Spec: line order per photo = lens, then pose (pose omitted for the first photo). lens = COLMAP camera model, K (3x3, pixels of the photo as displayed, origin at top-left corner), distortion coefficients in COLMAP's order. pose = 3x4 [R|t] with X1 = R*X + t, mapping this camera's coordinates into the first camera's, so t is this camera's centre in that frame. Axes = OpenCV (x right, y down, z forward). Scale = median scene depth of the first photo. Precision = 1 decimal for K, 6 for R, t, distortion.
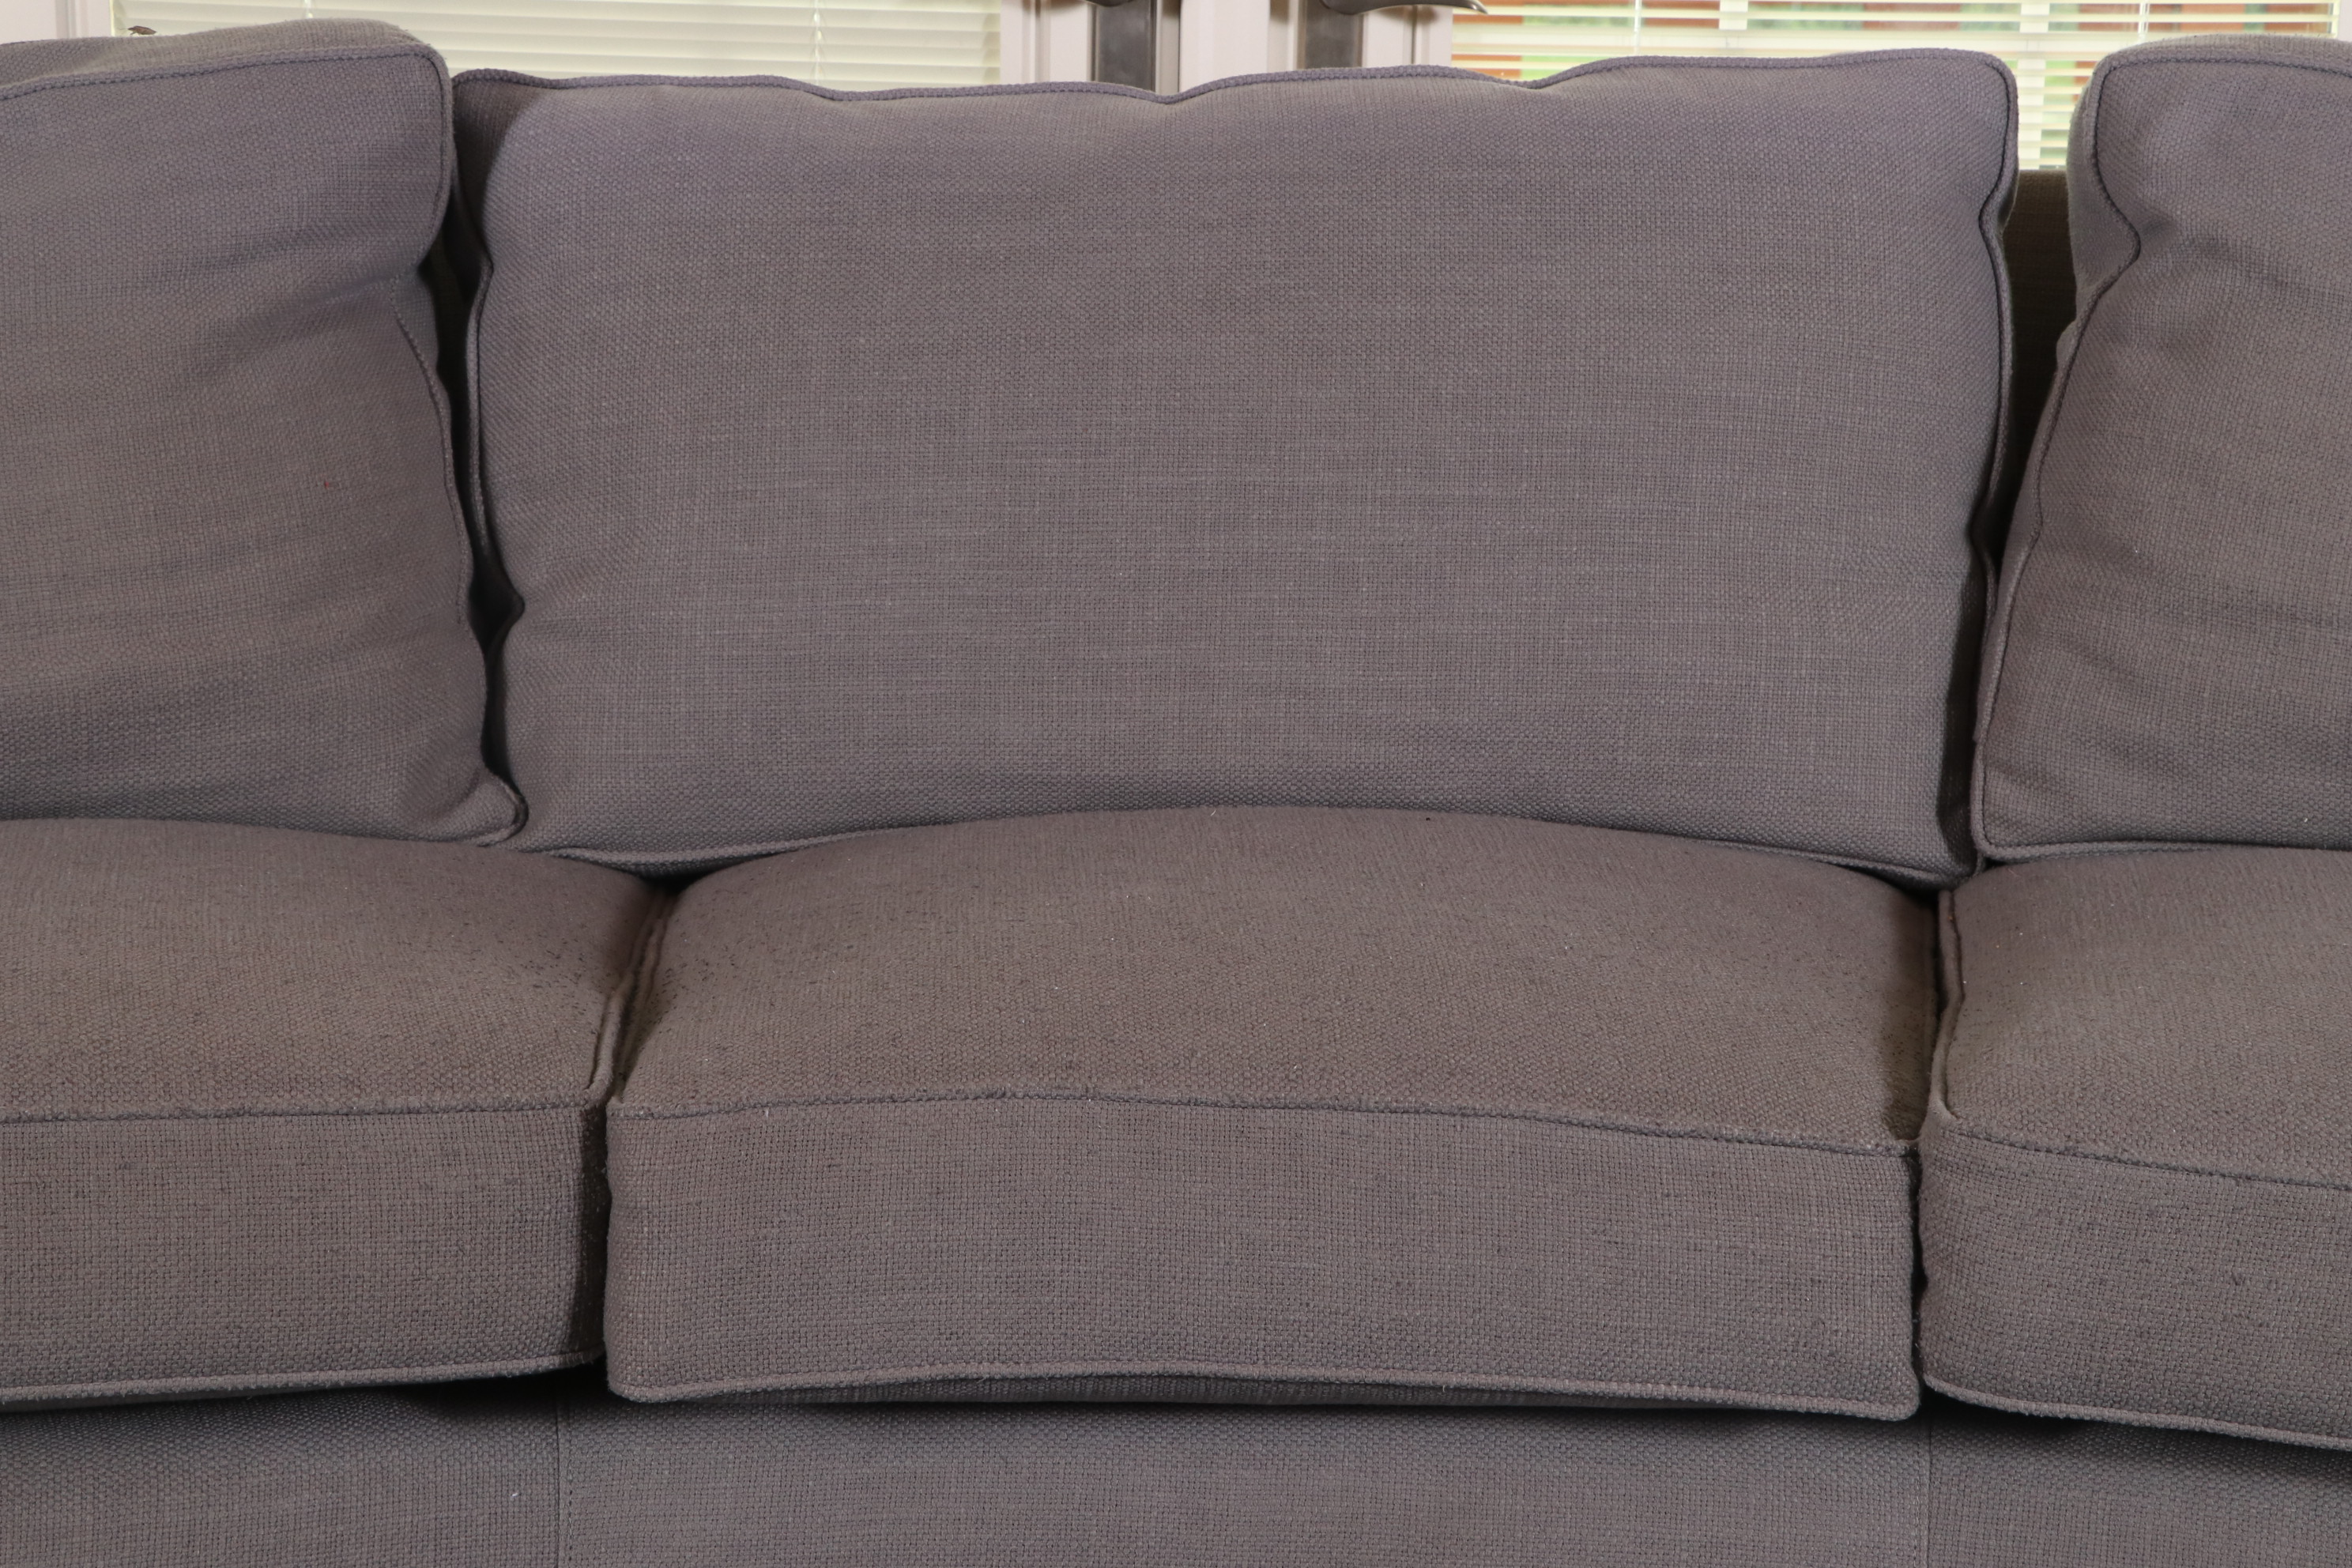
lens RADIAL K [[4900.5, 0, 1183.1], [0, 4900.5, 833.3], [0, 0, 1]] dist [0.274524, 0.178929]
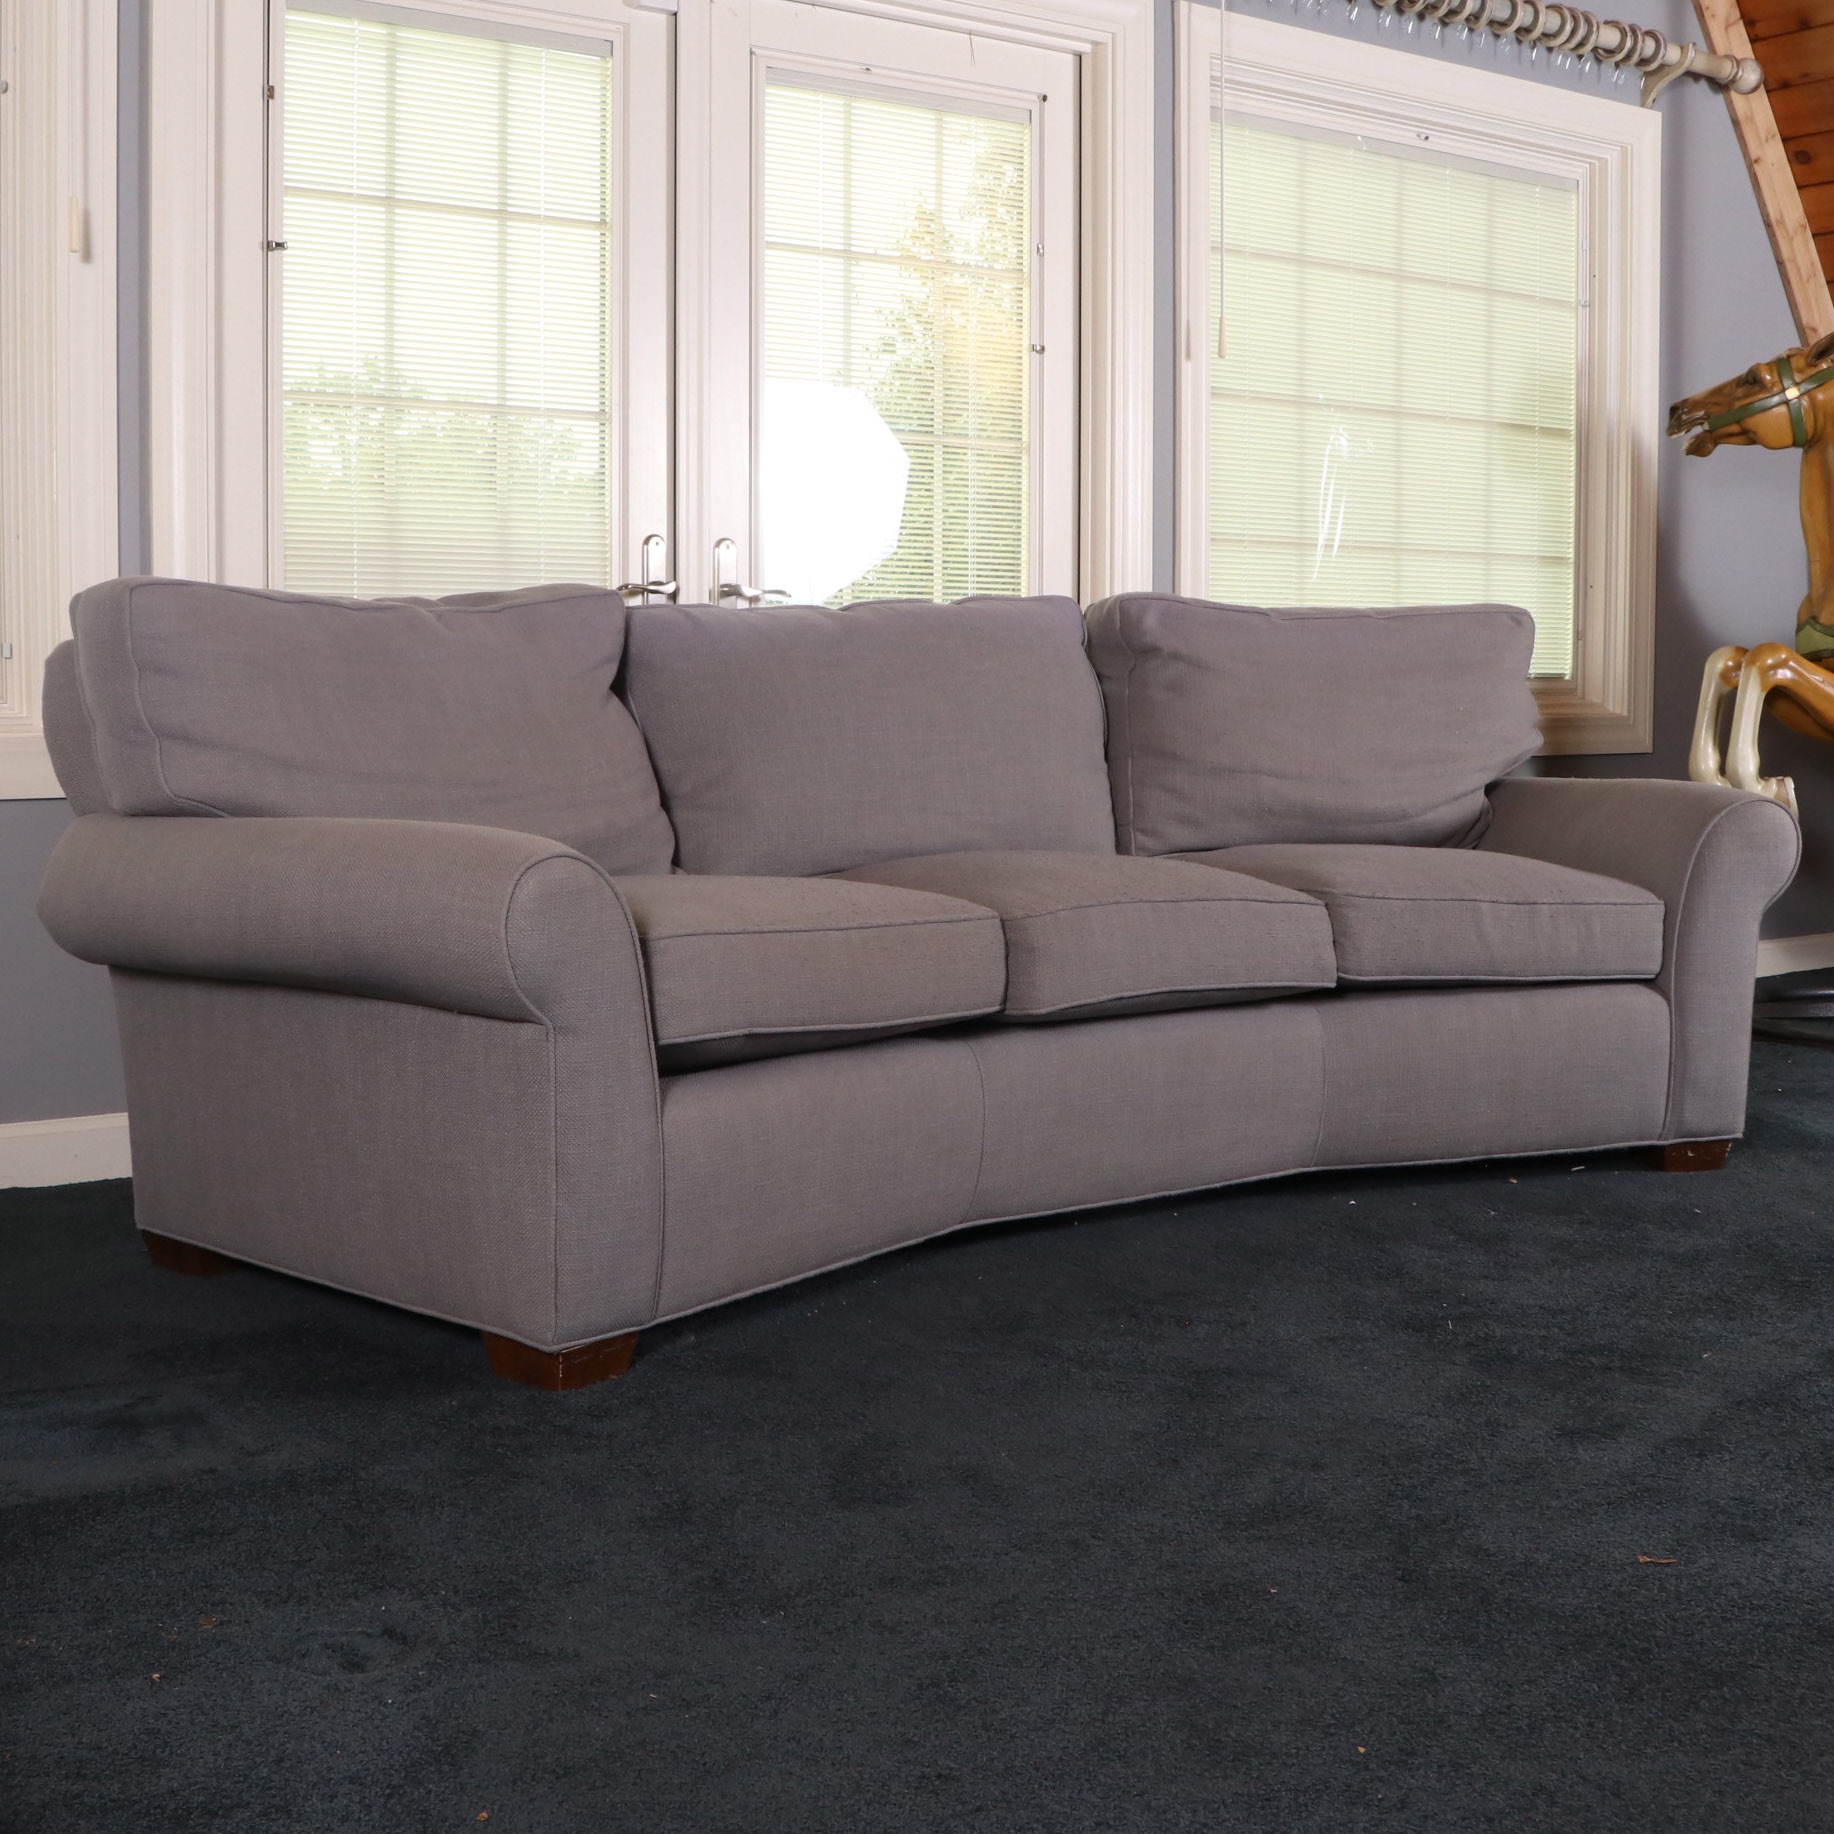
lens RADIAL K [[2612.8, 0, 917.0], [0, 2612.8, 917.0], [0, 0, 1]] dist [-0.175209, 0.027400]
pose [[0.801757, -0.068741, 0.593684, -0.872269], [0.128597, 0.989937, -0.059046, 0.112833], [-0.583651, 0.123687, 0.802529, -0.158363]]
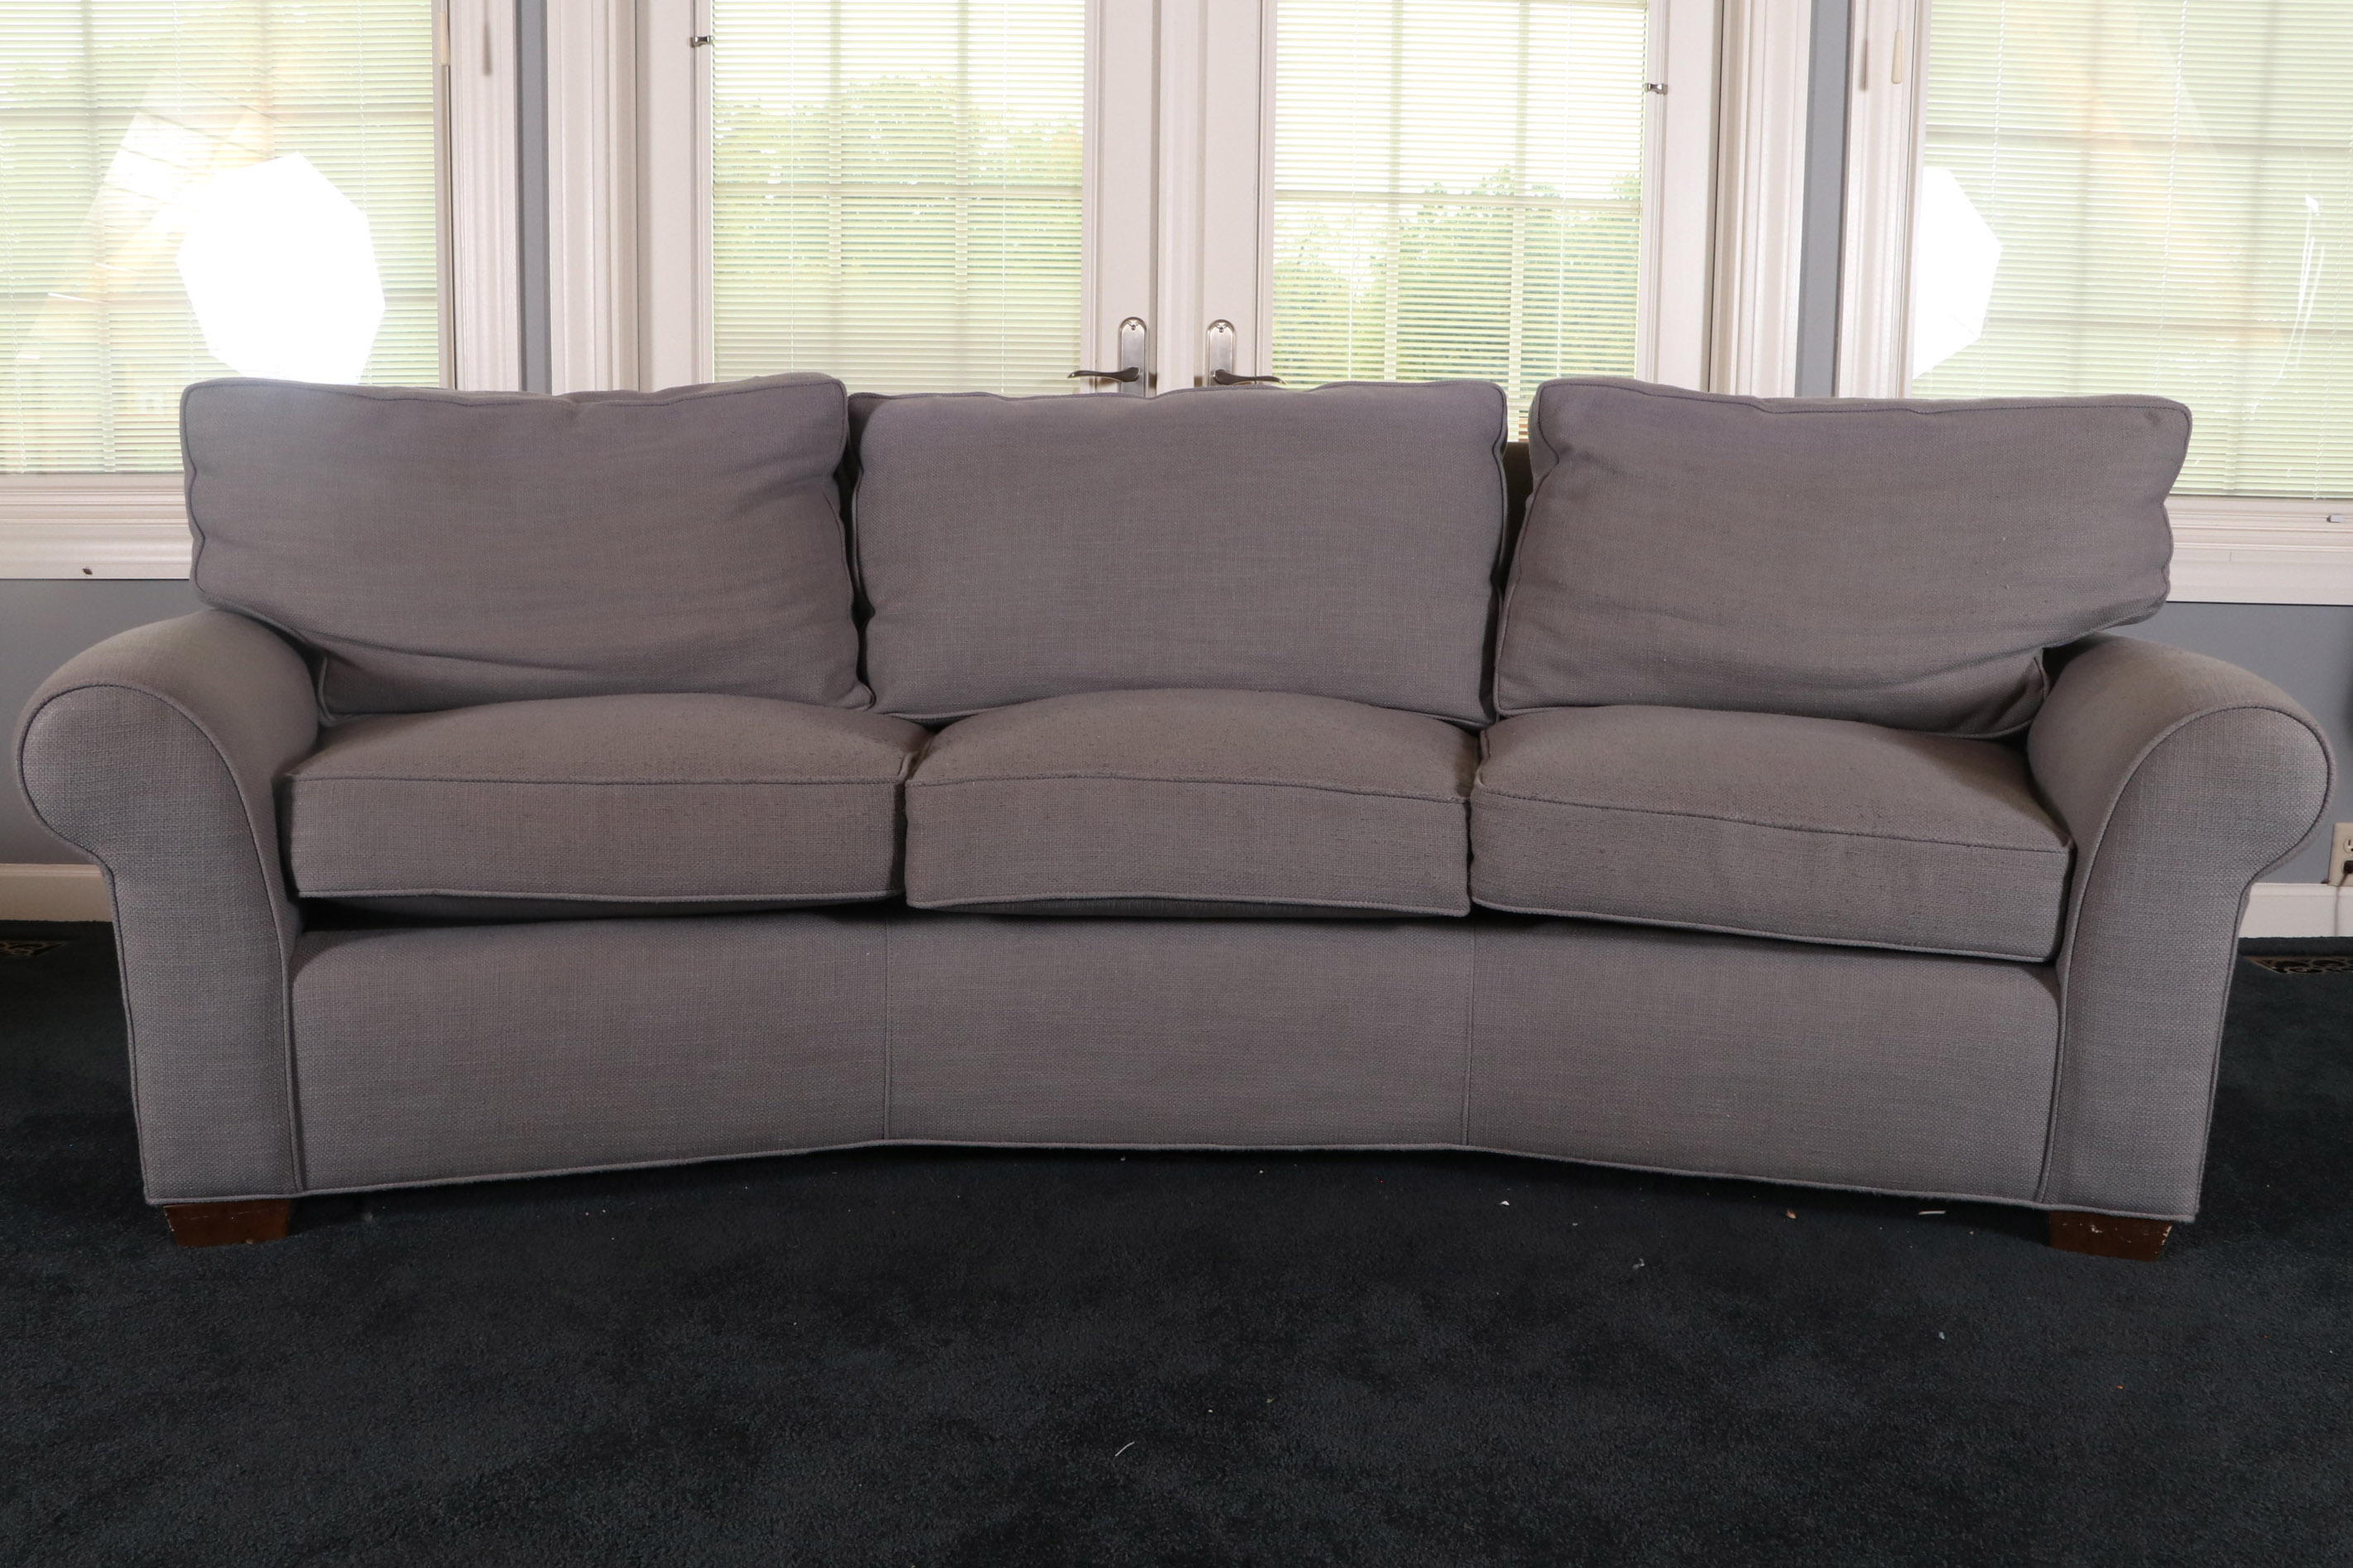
lens RADIAL K [[2092.2, 0, 1168.2], [0, 2092.2, 822.9], [0, 0, 1]] dist [-0.167751, 0.087975]
pose [[0.999994, -0.003536, -0.000164, 0.005551], [0.003532, 0.999828, -0.018213, 0.074884], [0.000228, 0.018212, 0.999834, 0.013984]]
